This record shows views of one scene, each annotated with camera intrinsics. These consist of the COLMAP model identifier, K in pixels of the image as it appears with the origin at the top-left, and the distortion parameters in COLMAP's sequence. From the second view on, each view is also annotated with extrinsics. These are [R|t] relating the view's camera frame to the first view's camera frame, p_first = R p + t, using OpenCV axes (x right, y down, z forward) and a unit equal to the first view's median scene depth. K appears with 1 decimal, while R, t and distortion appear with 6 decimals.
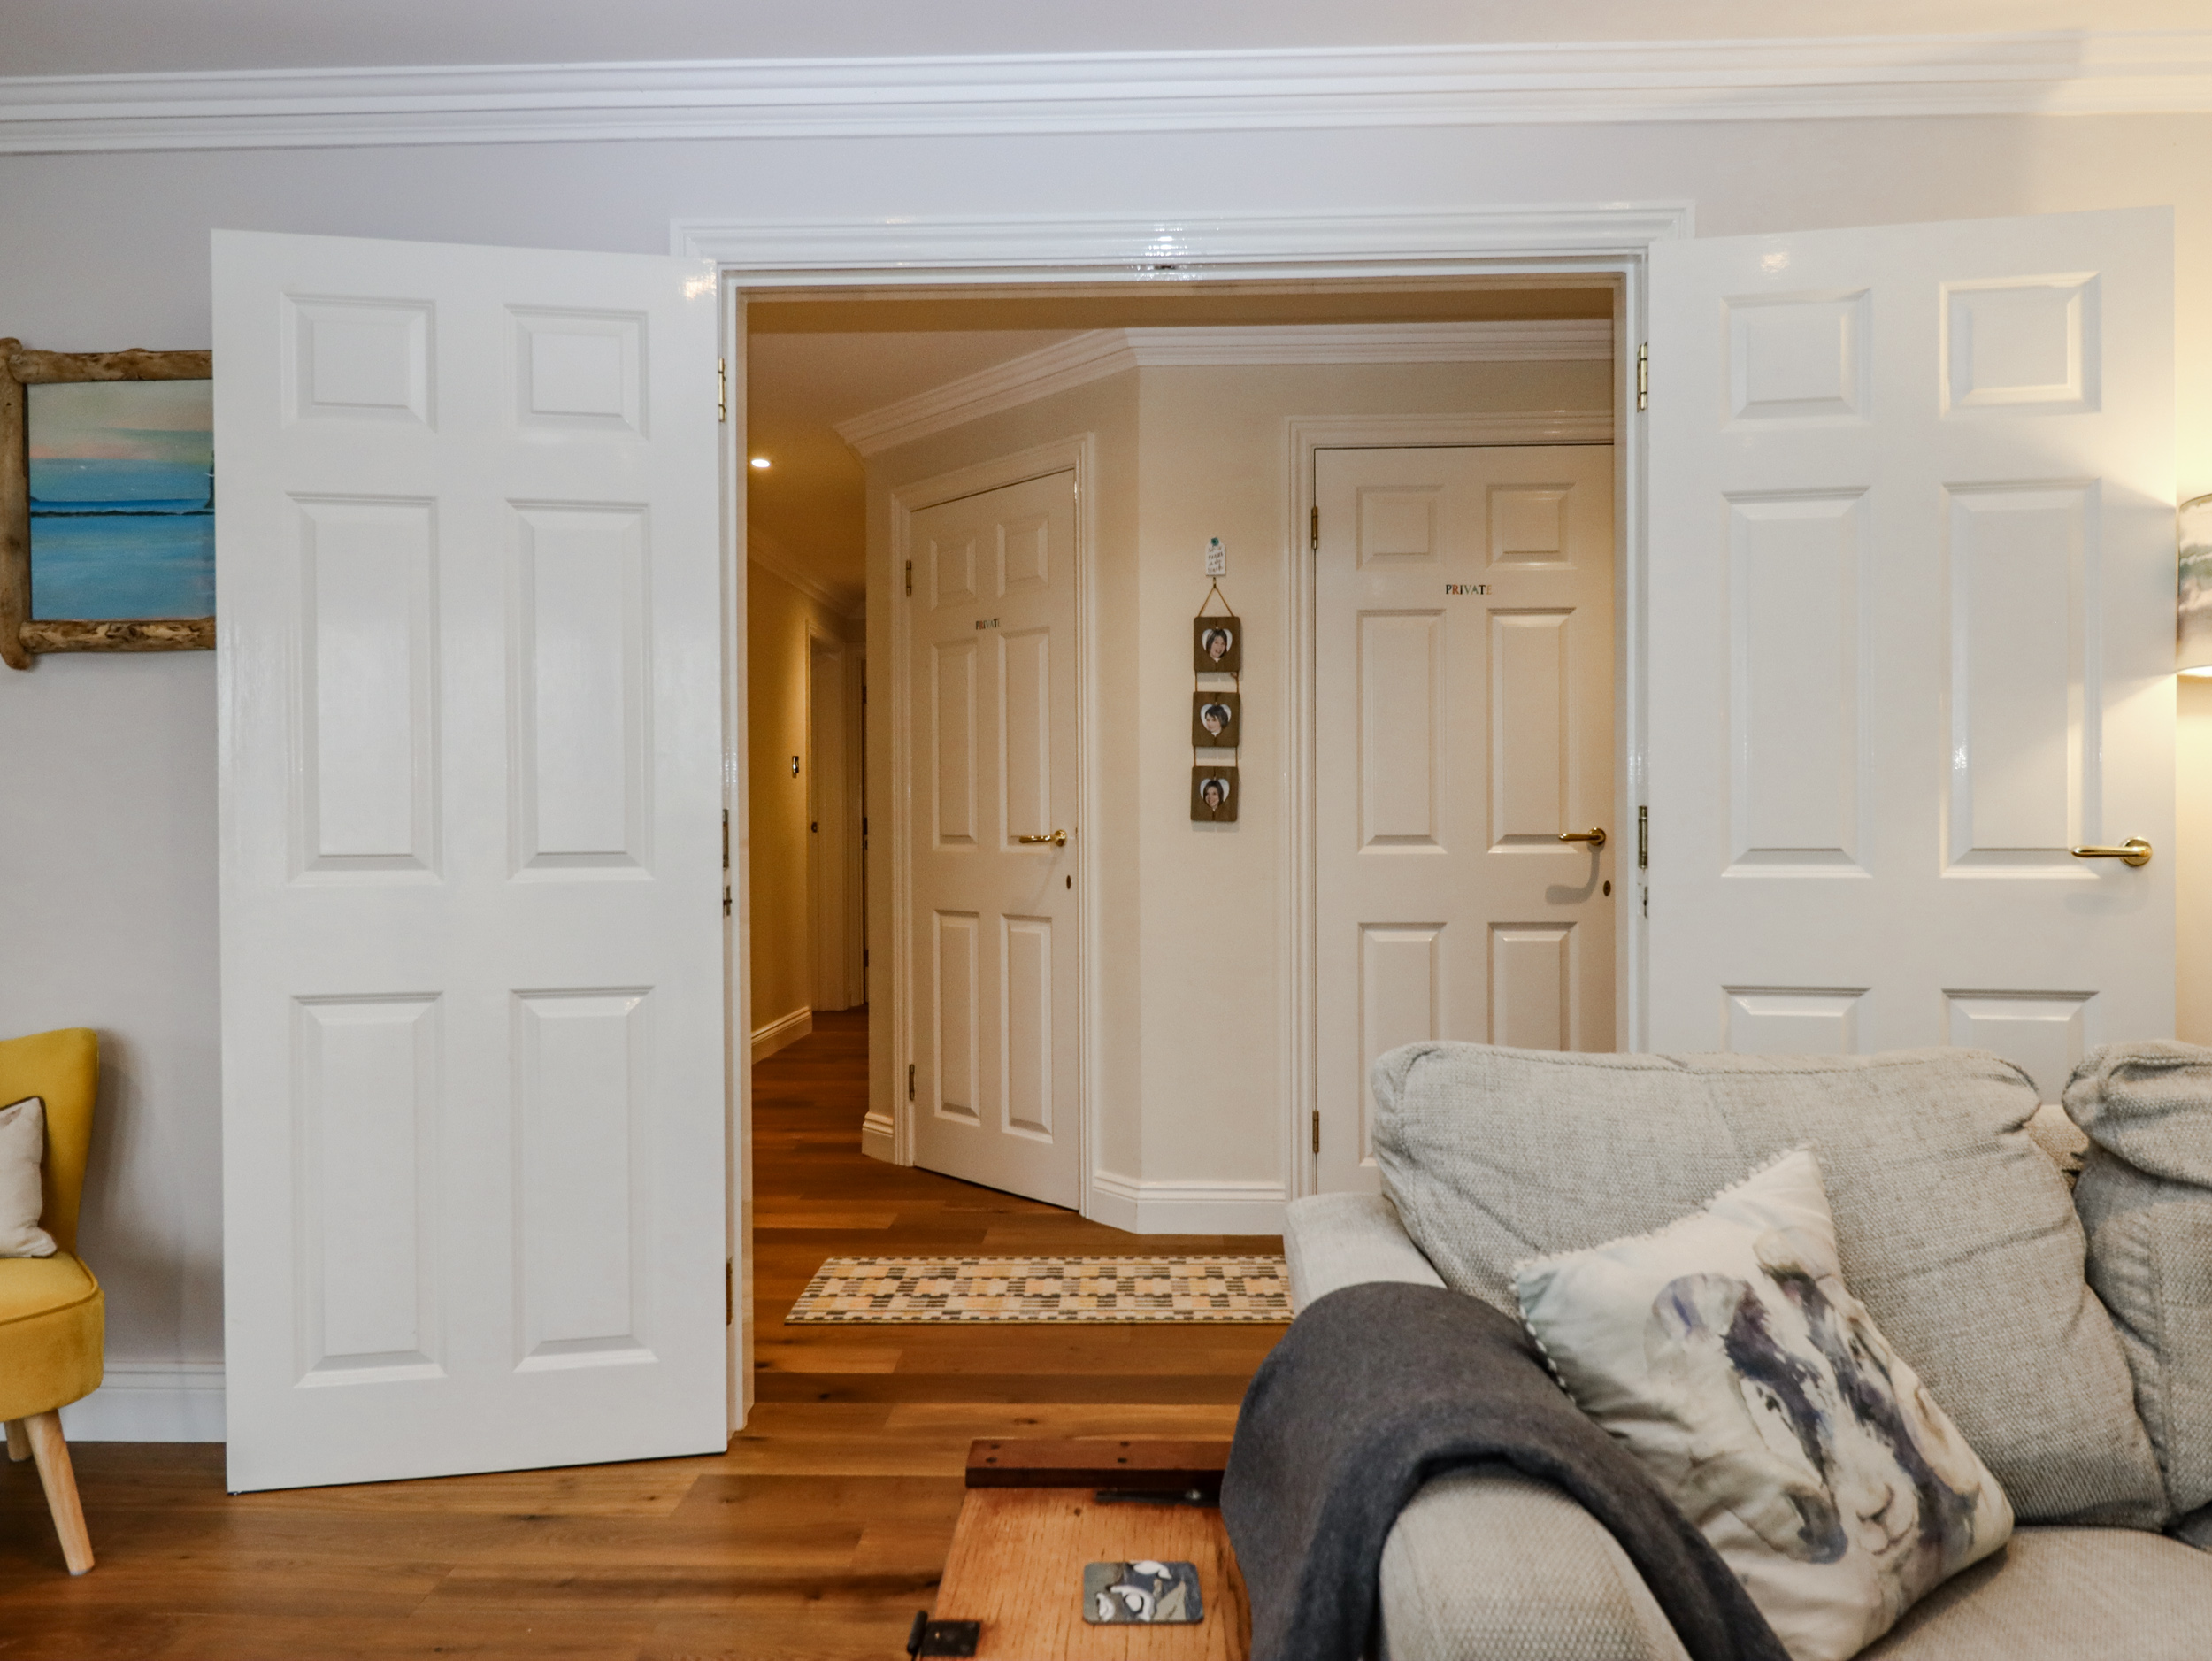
lens RADIAL K [[1538.1, 0, 1106.0], [0, 1538.1, 830.5], [0, 0, 1]] dist [0.005130, -0.001637]
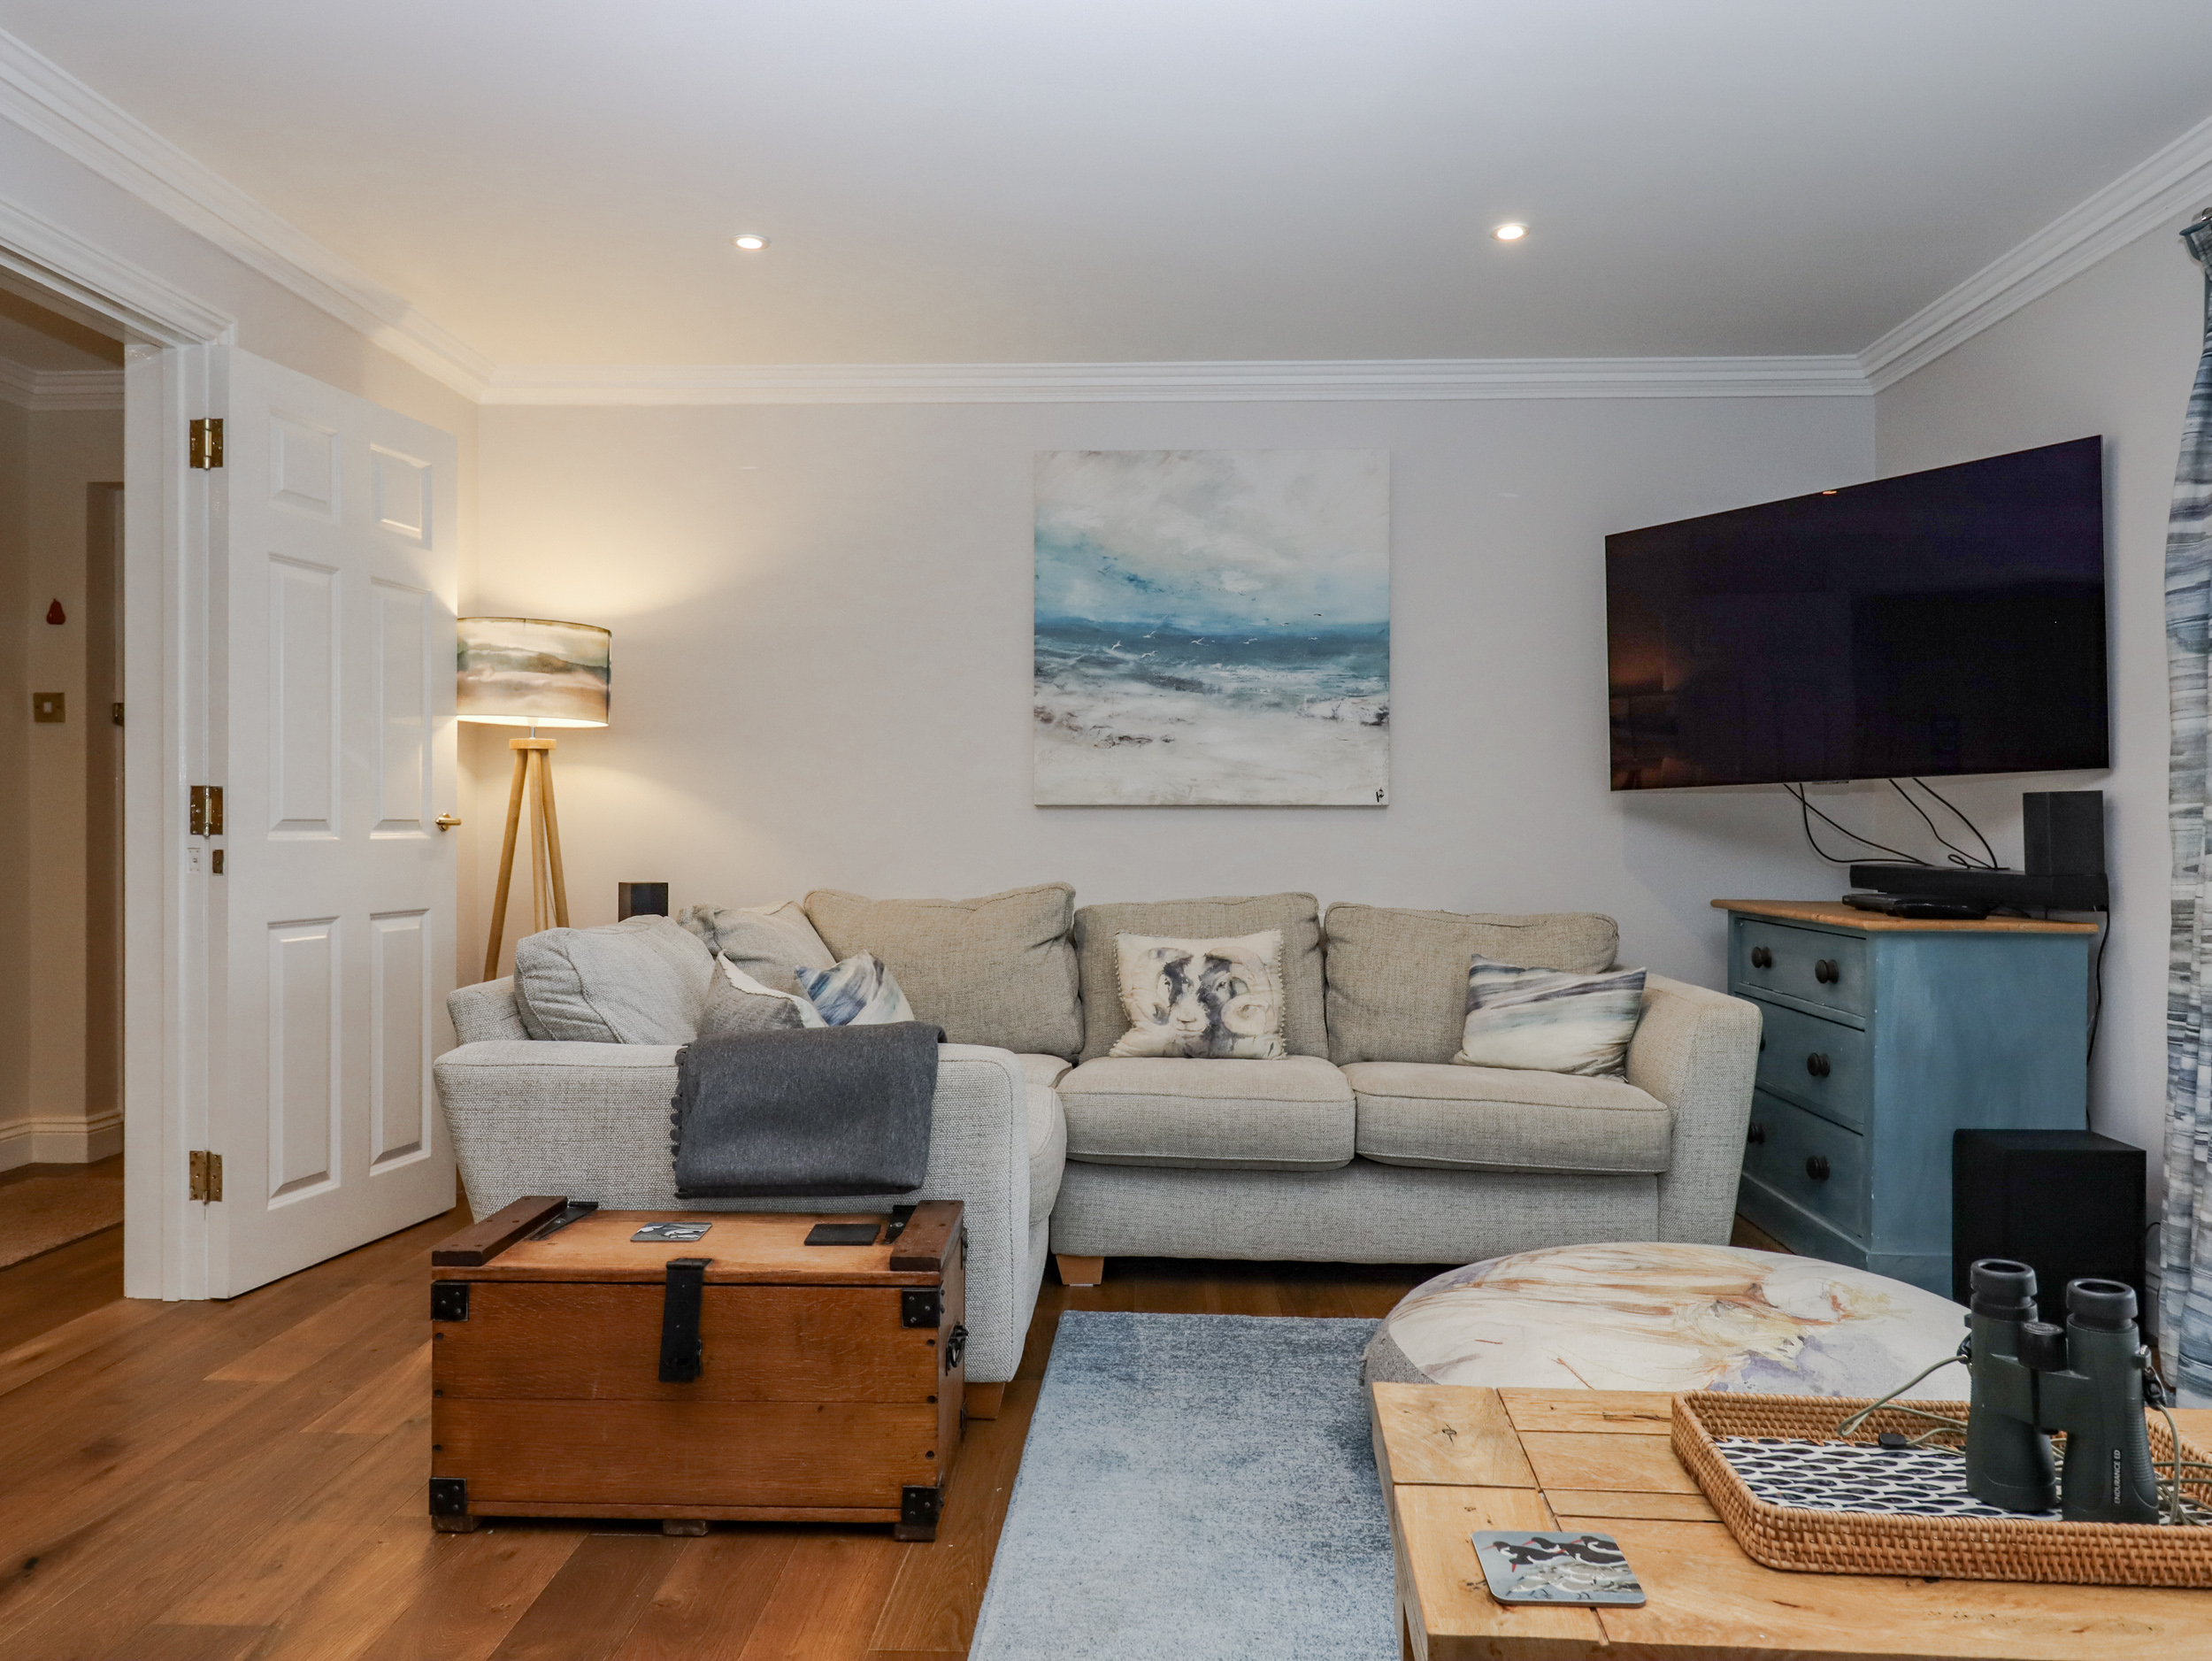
lens RADIAL K [[1538.1, 0, 1106.0], [0, 1538.1, 830.5], [0, 0, 1]] dist [0.005130, -0.001637]
pose [[0.000768, -0.001516, 0.999999, -0.901367], [0.002513, 0.999996, 0.001514, 0.020466], [-0.999997, 0.002512, 0.000772, 0.265925]]
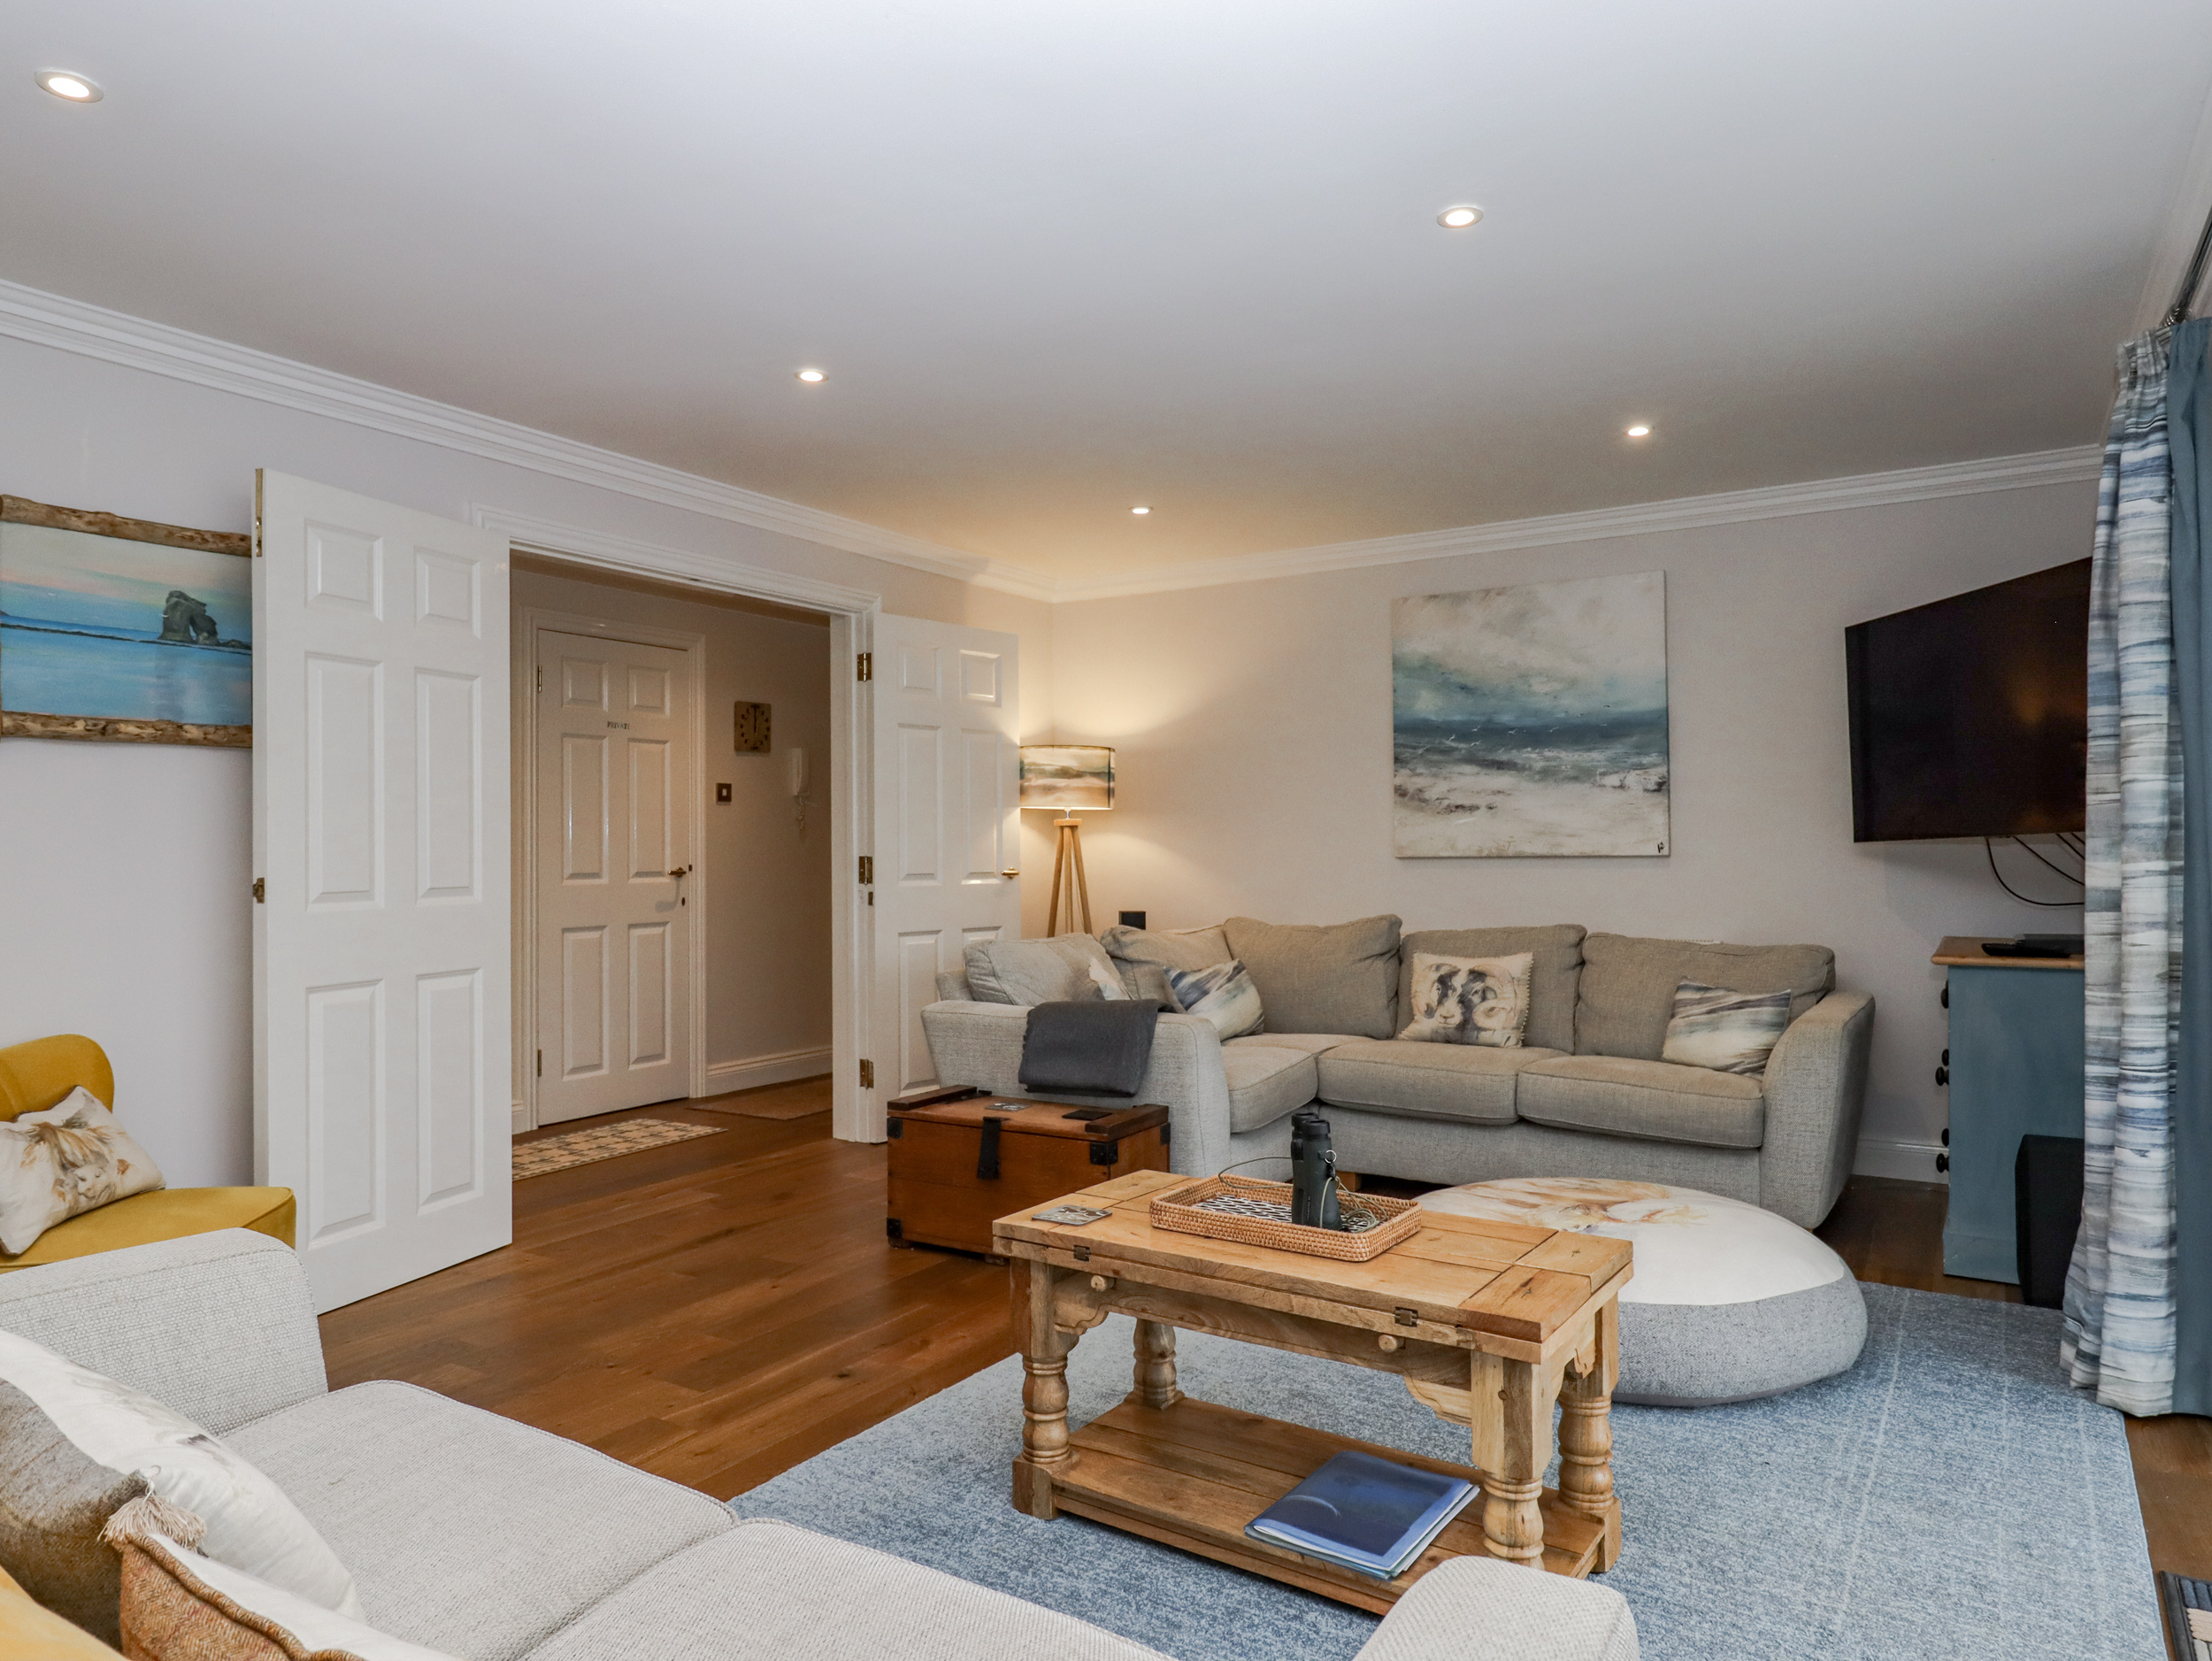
lens RADIAL K [[1410.0, 0, 1106.0], [0, 1410.0, 830.5], [0, 0, 1]] dist [0.003032, 0.000617]
pose [[0.499552, 0.012253, 0.866197, -1.264614], [0.011455, 0.999719, -0.020749, -0.006713], [-0.866208, 0.020288, 0.499271, -0.339913]]
